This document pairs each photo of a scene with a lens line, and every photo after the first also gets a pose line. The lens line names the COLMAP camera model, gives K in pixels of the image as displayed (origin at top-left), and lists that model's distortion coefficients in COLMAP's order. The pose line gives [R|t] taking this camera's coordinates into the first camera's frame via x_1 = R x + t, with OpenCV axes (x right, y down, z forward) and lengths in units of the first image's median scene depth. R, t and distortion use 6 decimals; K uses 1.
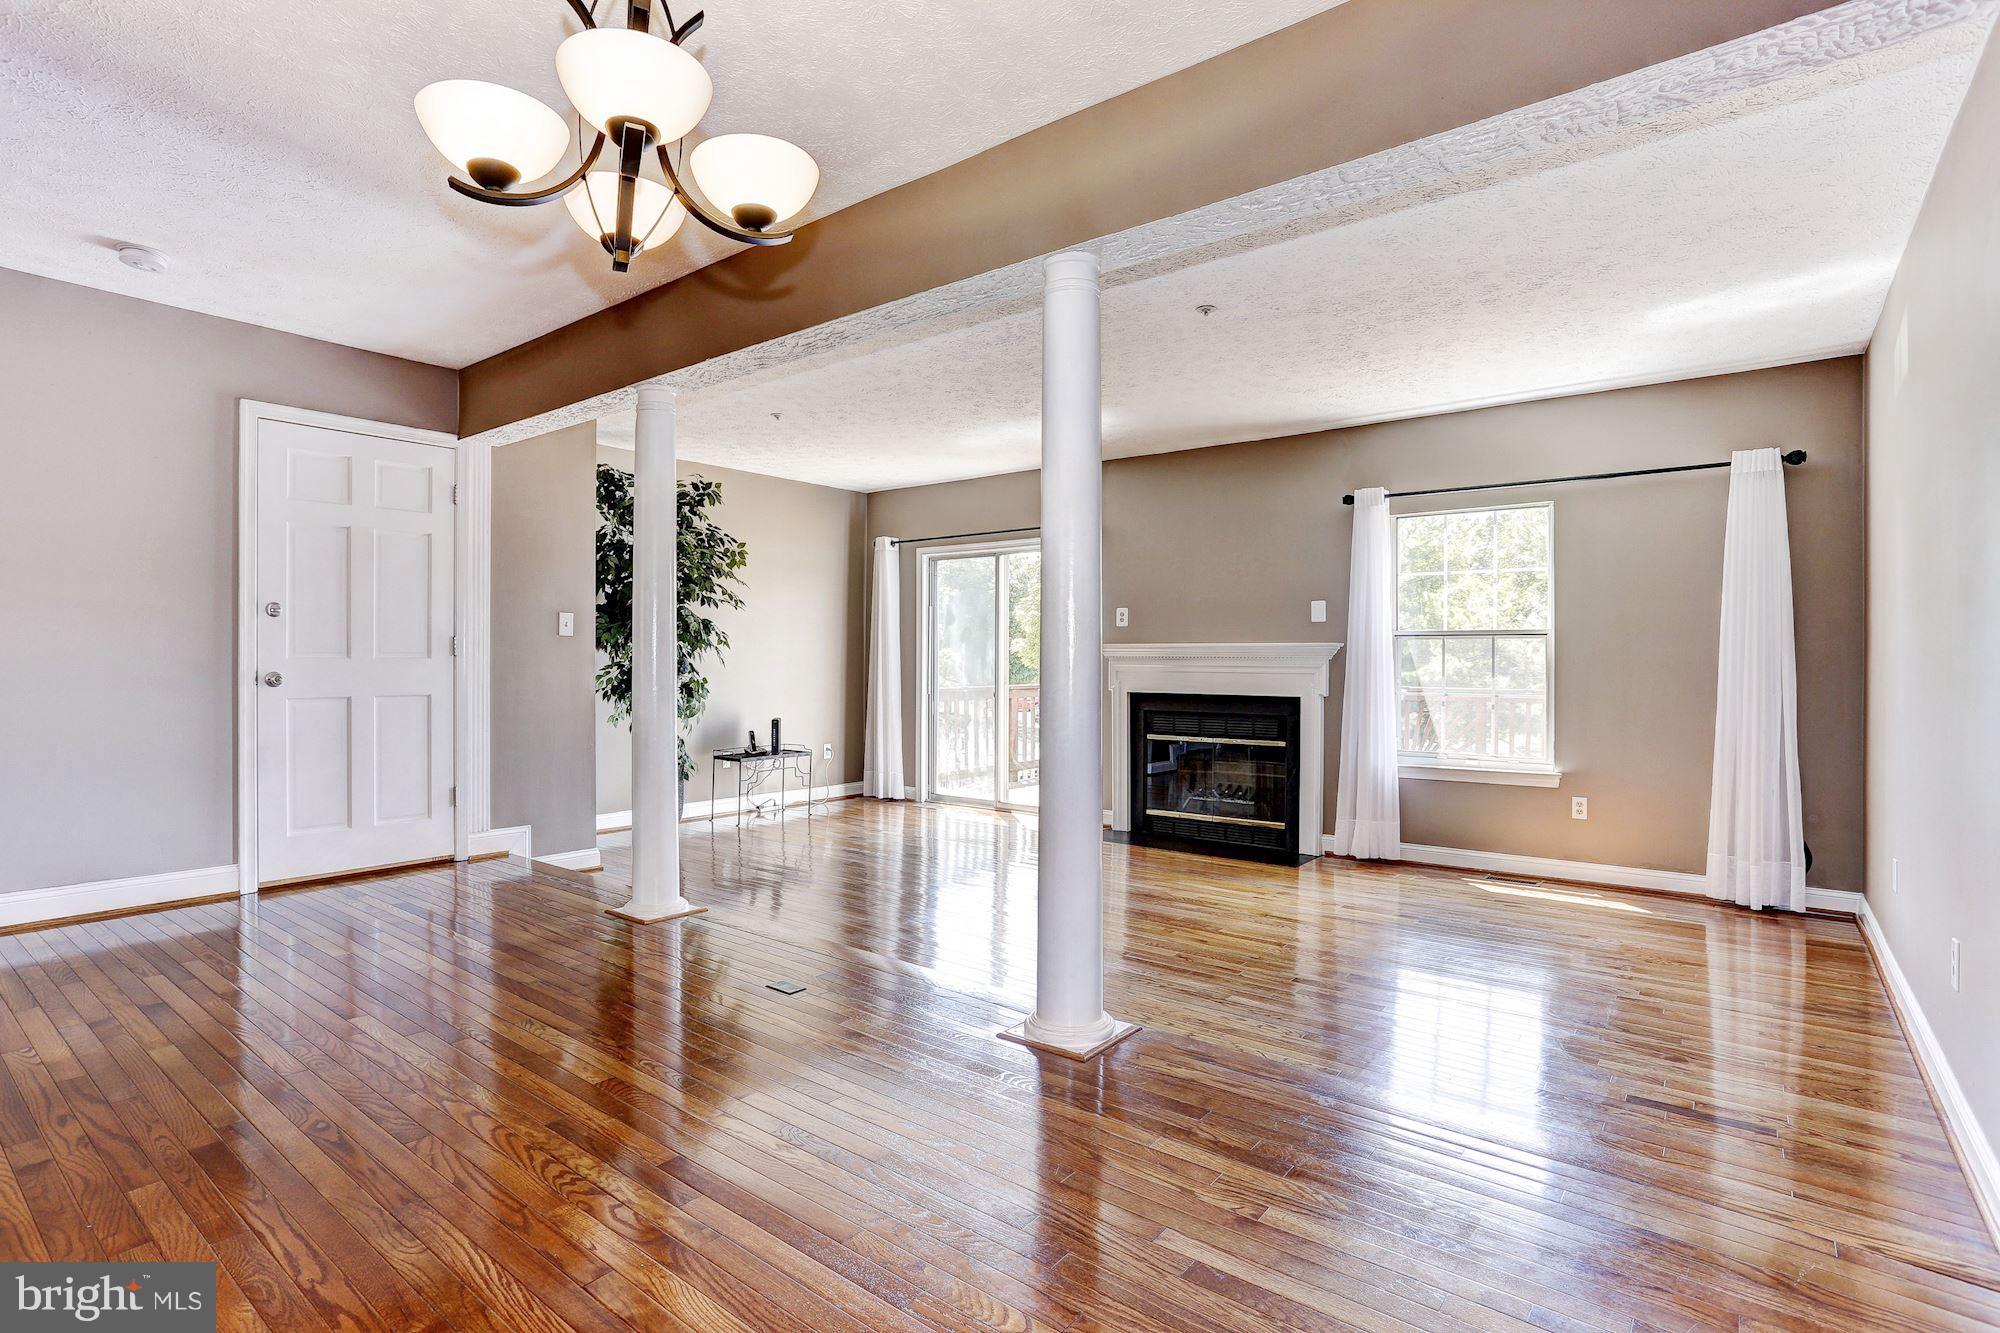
lens RADIAL K [[966.0, 0, 980.1], [0, 966.0, 662.0], [0, 0, 1]] dist [-0.065706, 0.037496]
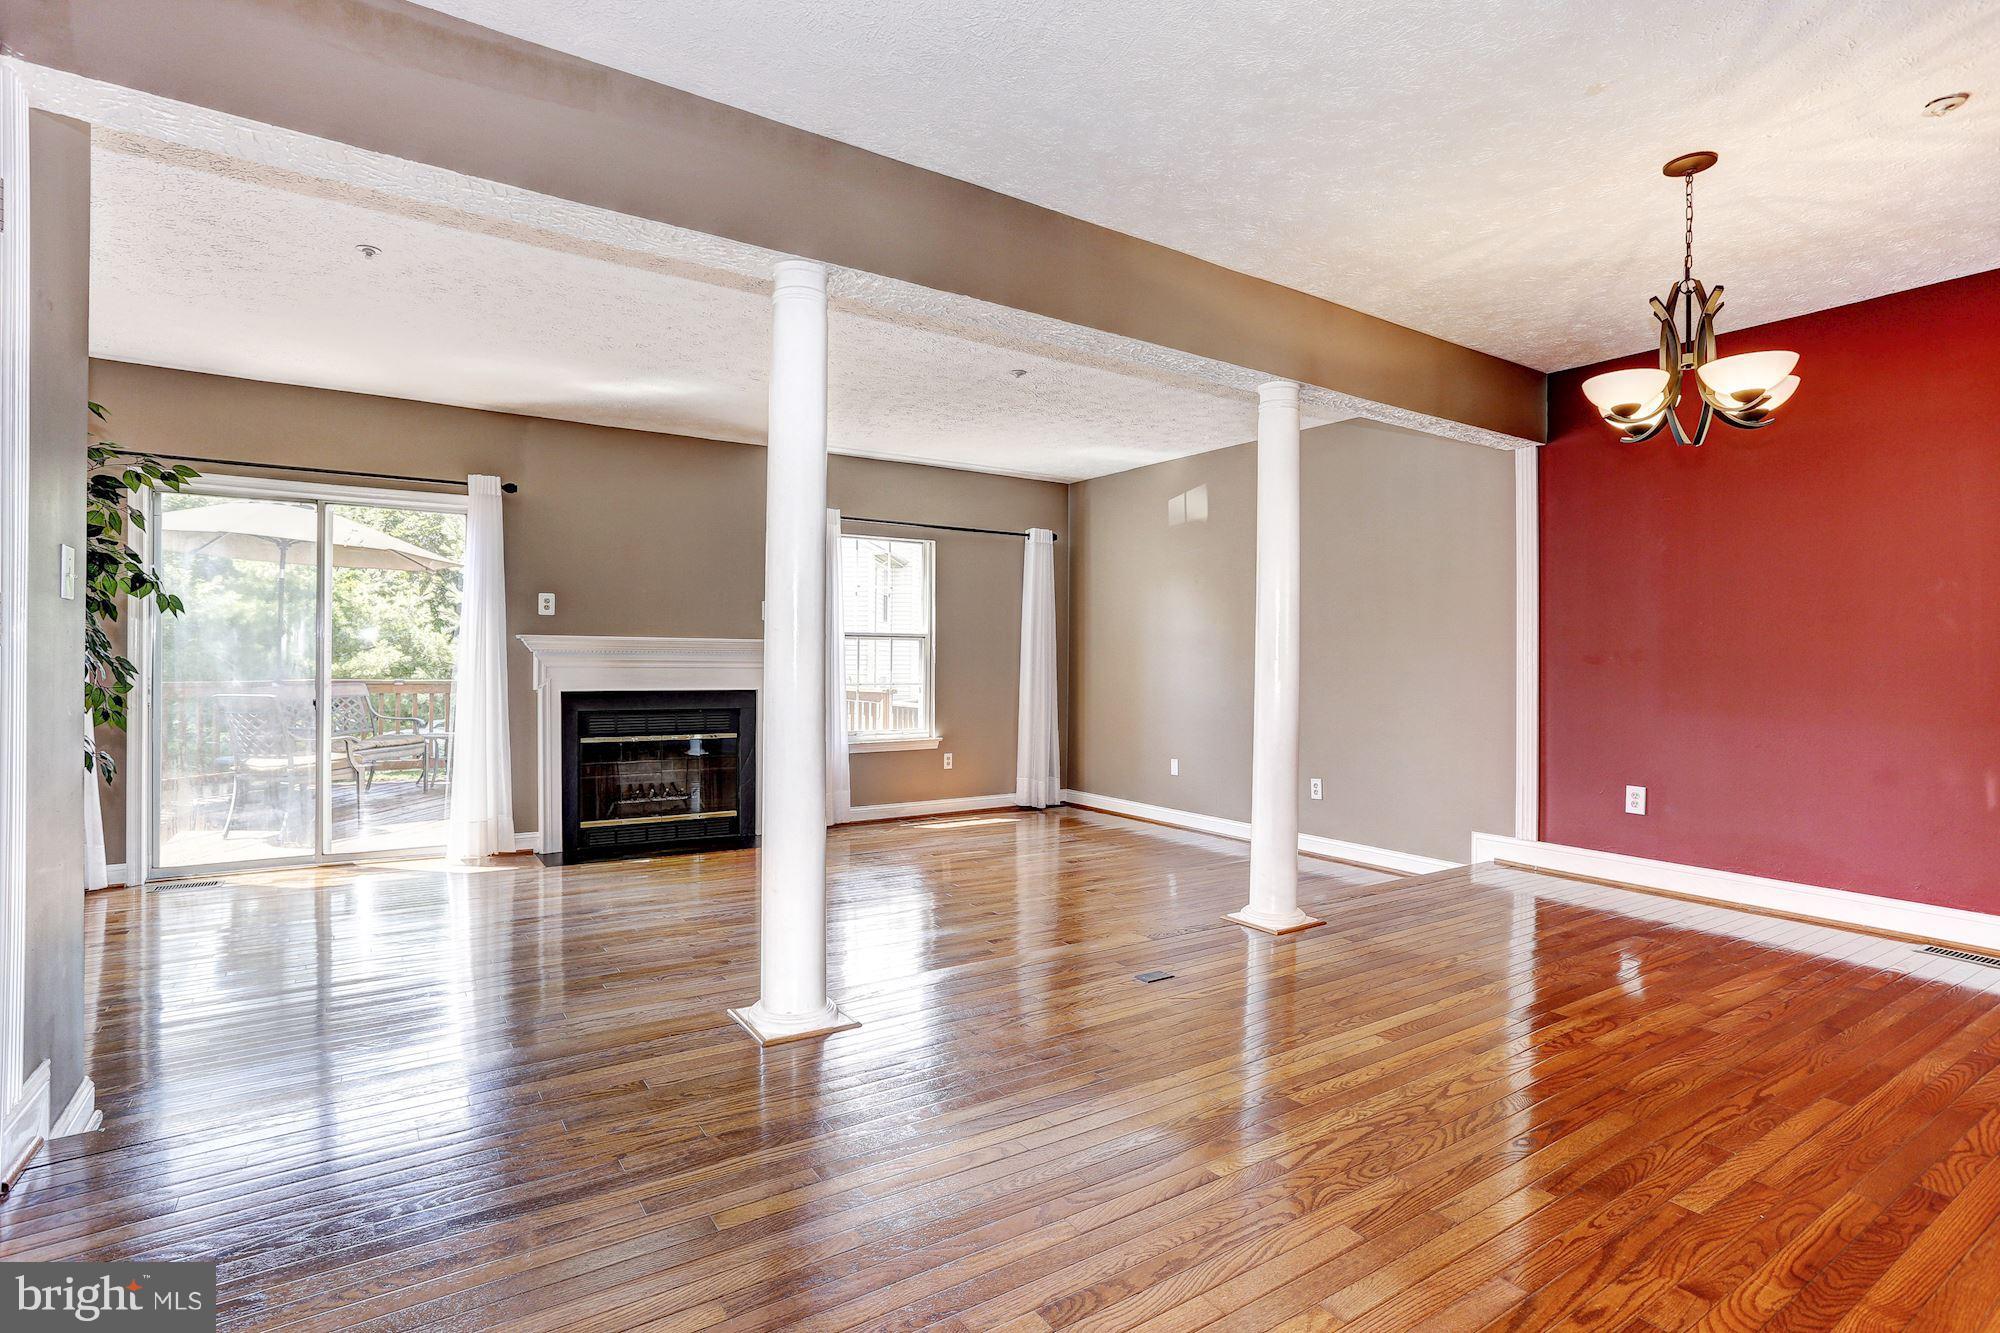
lens RADIAL K [[966.0, 0, 980.1], [0, 966.0, 662.0], [0, 0, 1]] dist [-0.065706, 0.037496]
pose [[0.309616, 0.002522, 0.950858, -0.769417], [-0.005534, 0.999984, -0.000851, 0.005138], [-0.950845, -0.004999, 0.309625, 0.524012]]
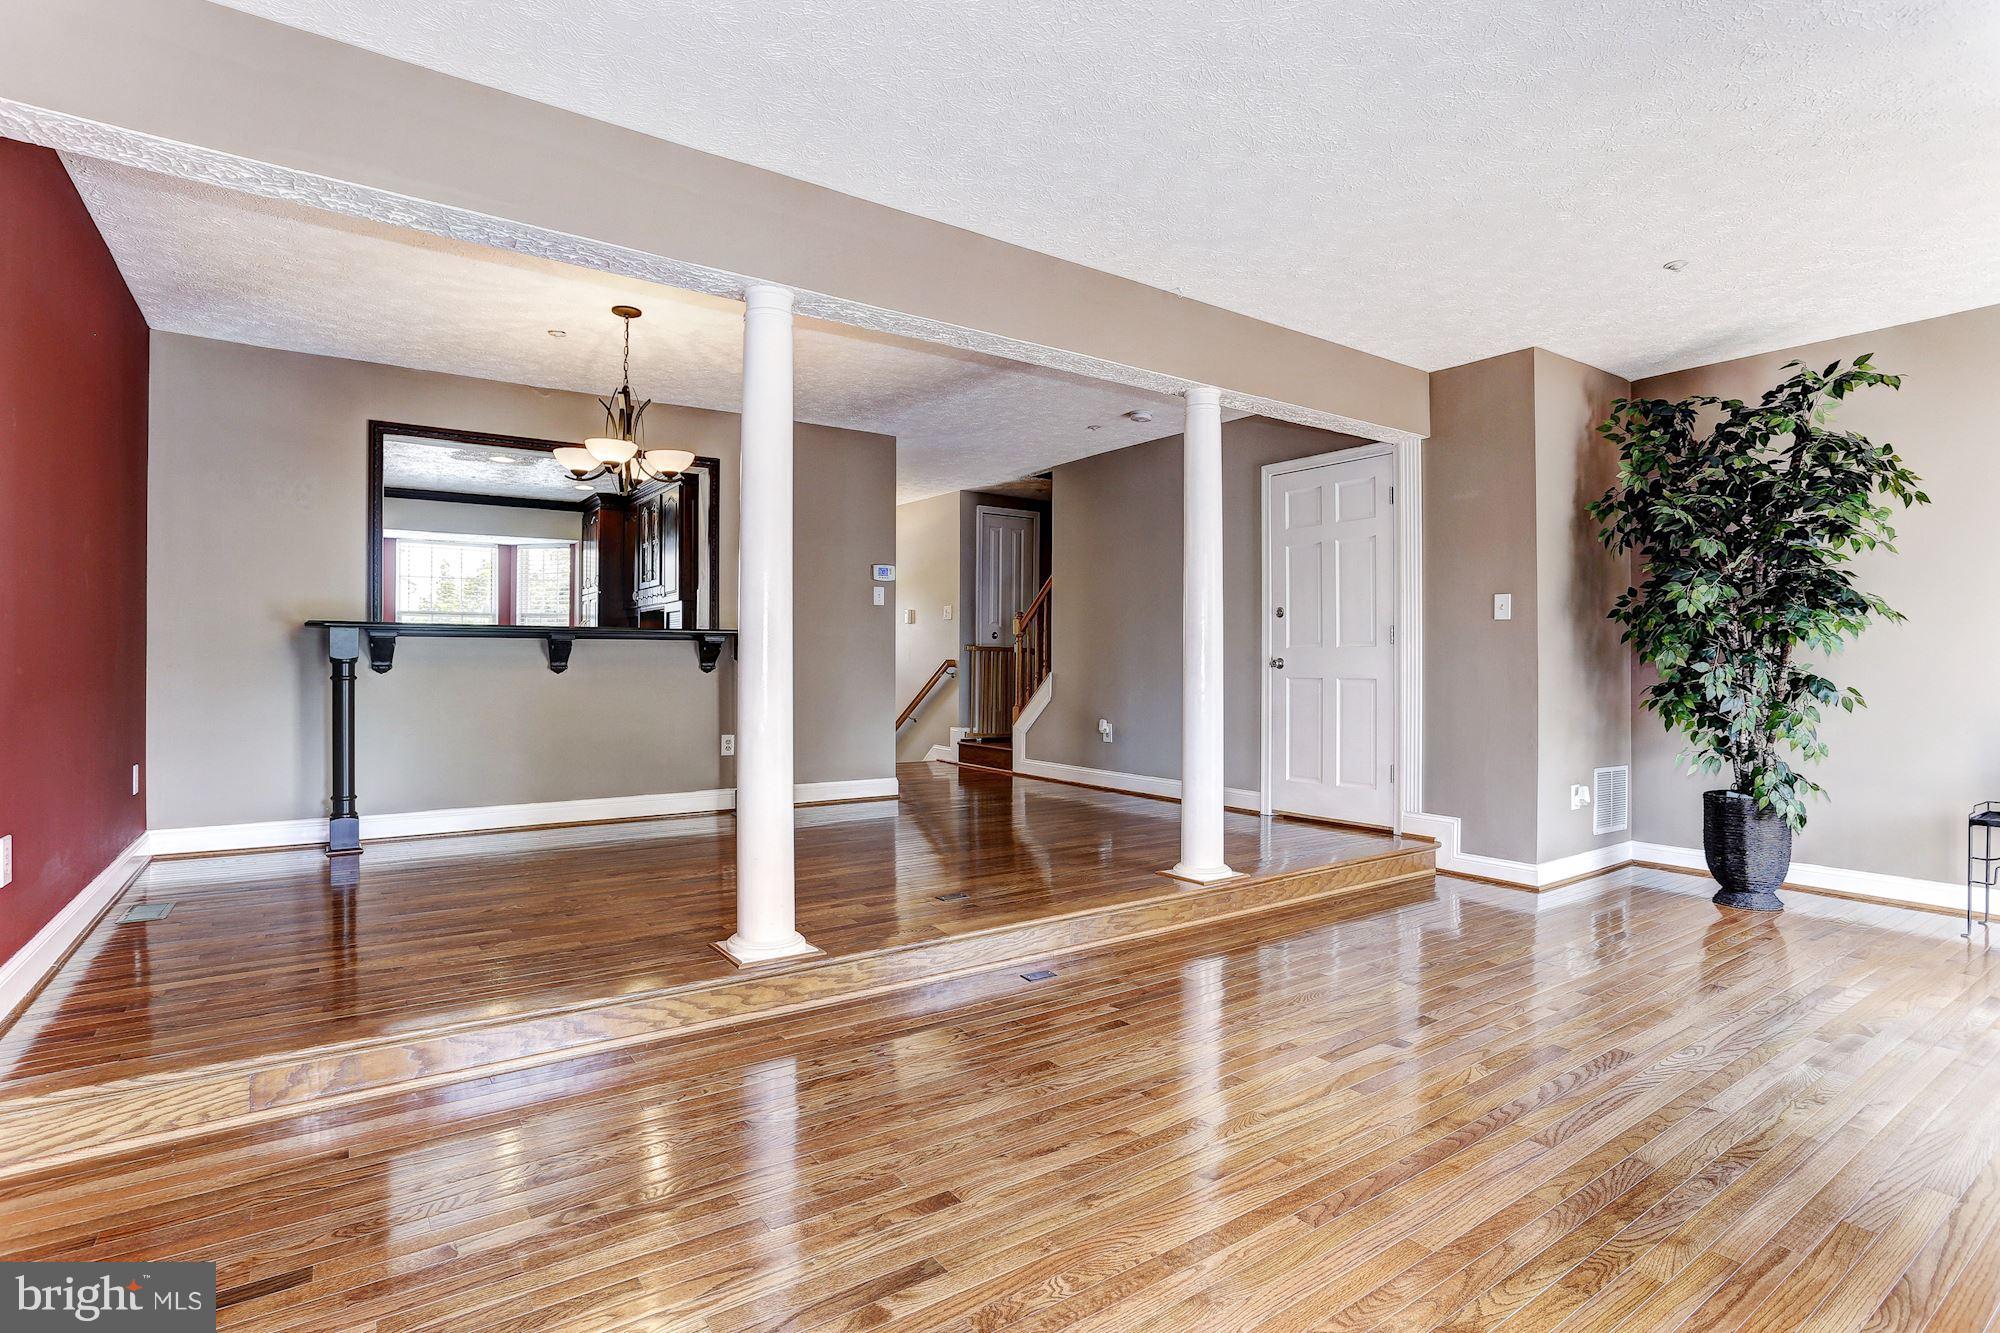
lens RADIAL K [[966.0, 0, 980.1], [0, 966.0, 662.0], [0, 0, 1]] dist [-0.065706, 0.037496]
pose [[-0.287748, -0.005066, -0.957693, 0.618309], [-0.007488, 0.999967, -0.003039, 0.021182], [0.957677, 0.006297, -0.287777, 0.852184]]
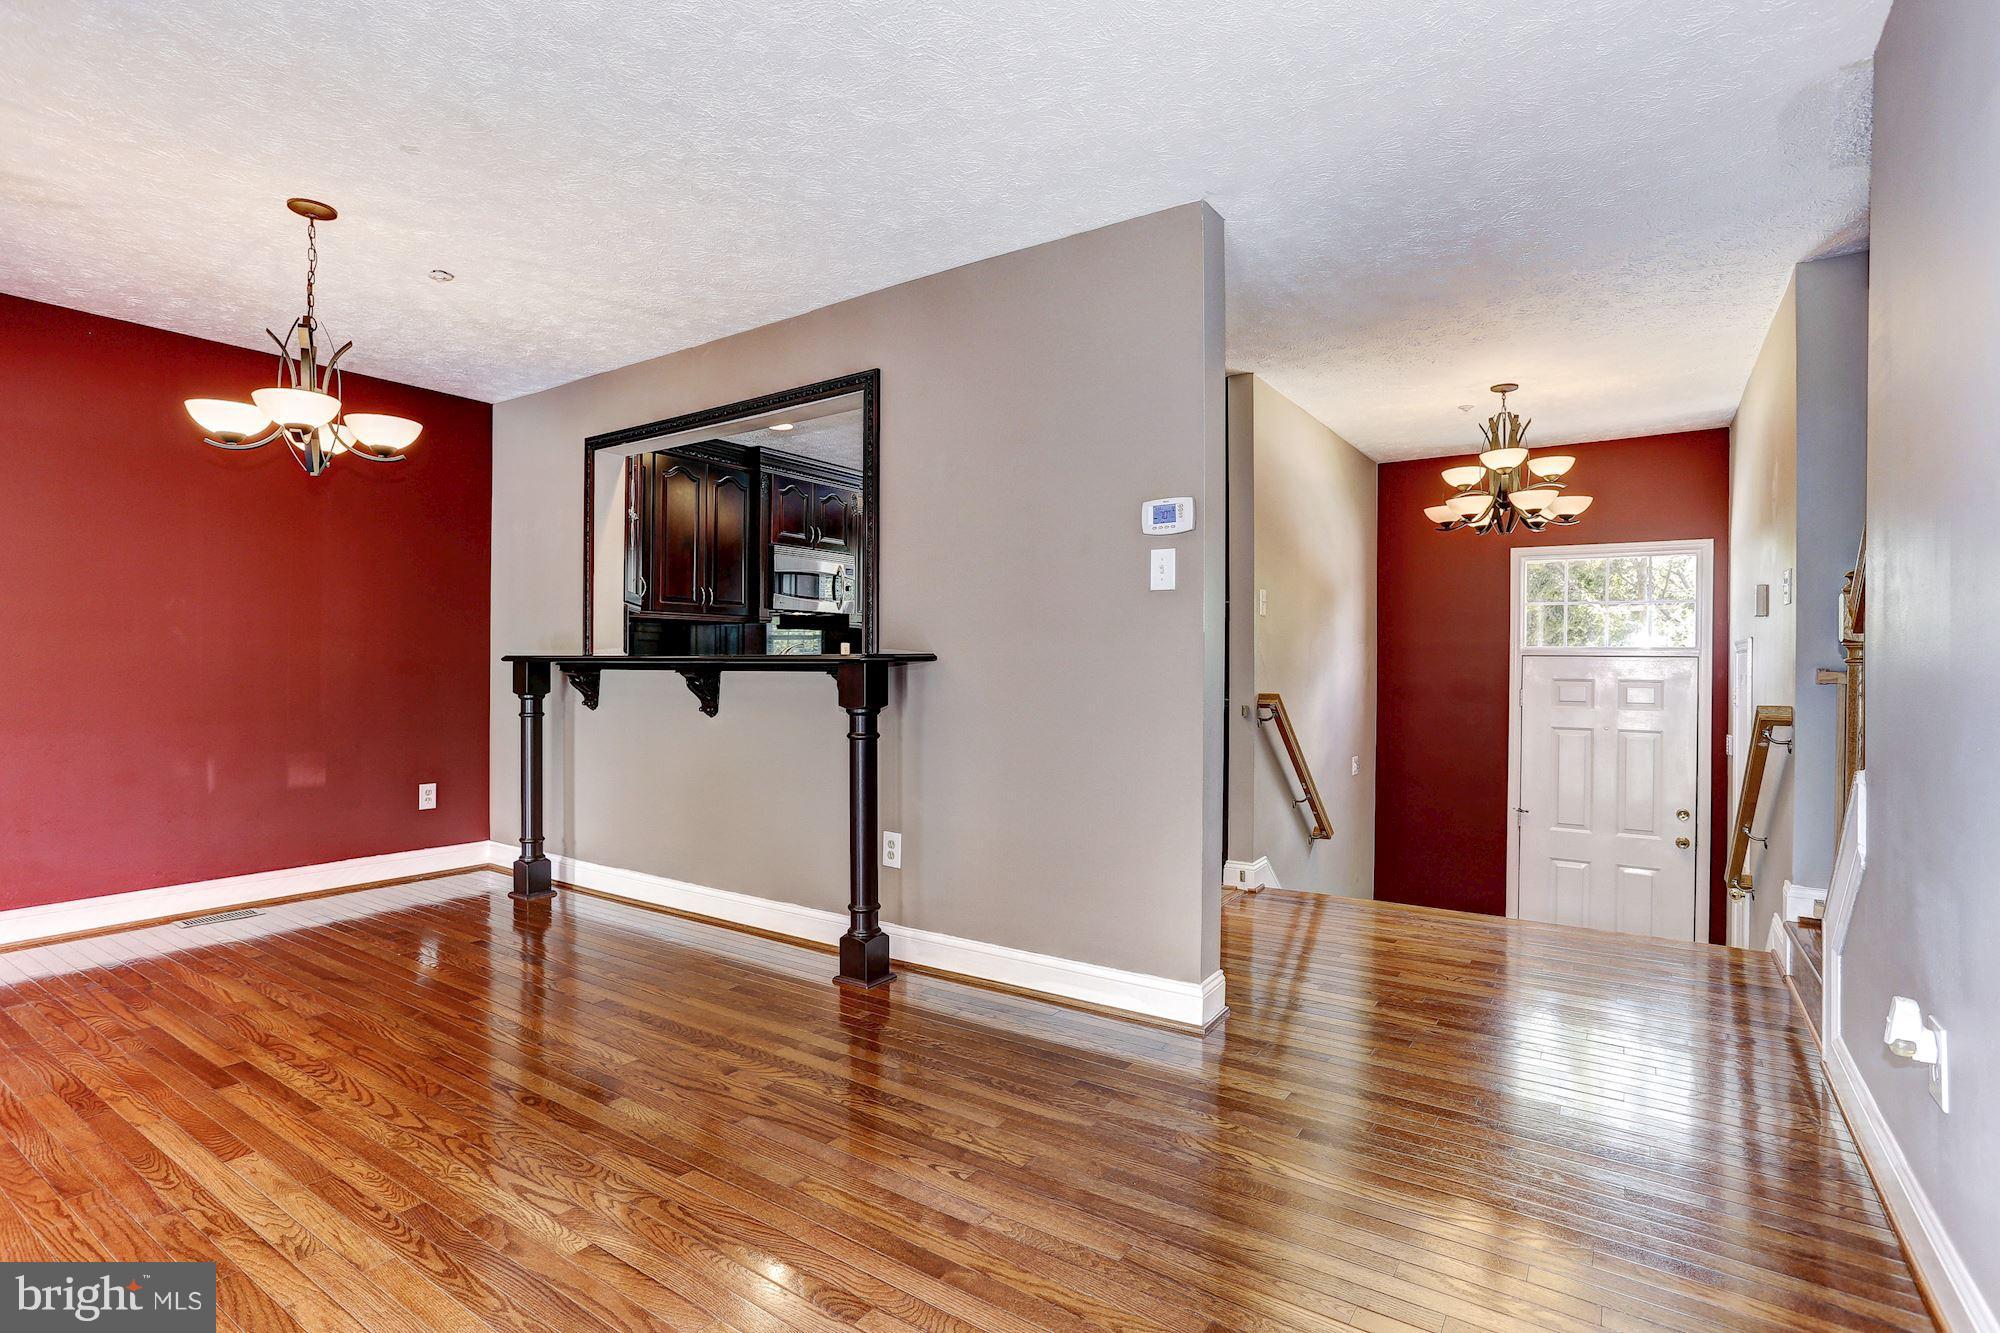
lens RADIAL K [[966.0, 0, 980.1], [0, 966.0, 662.0], [0, 0, 1]] dist [-0.065706, 0.037496]
pose [[-0.997711, -0.006246, -0.067340, -0.497548], [-0.006599, 0.999966, 0.005015, -0.017215], [0.067306, 0.005448, -0.997718, 0.928728]]
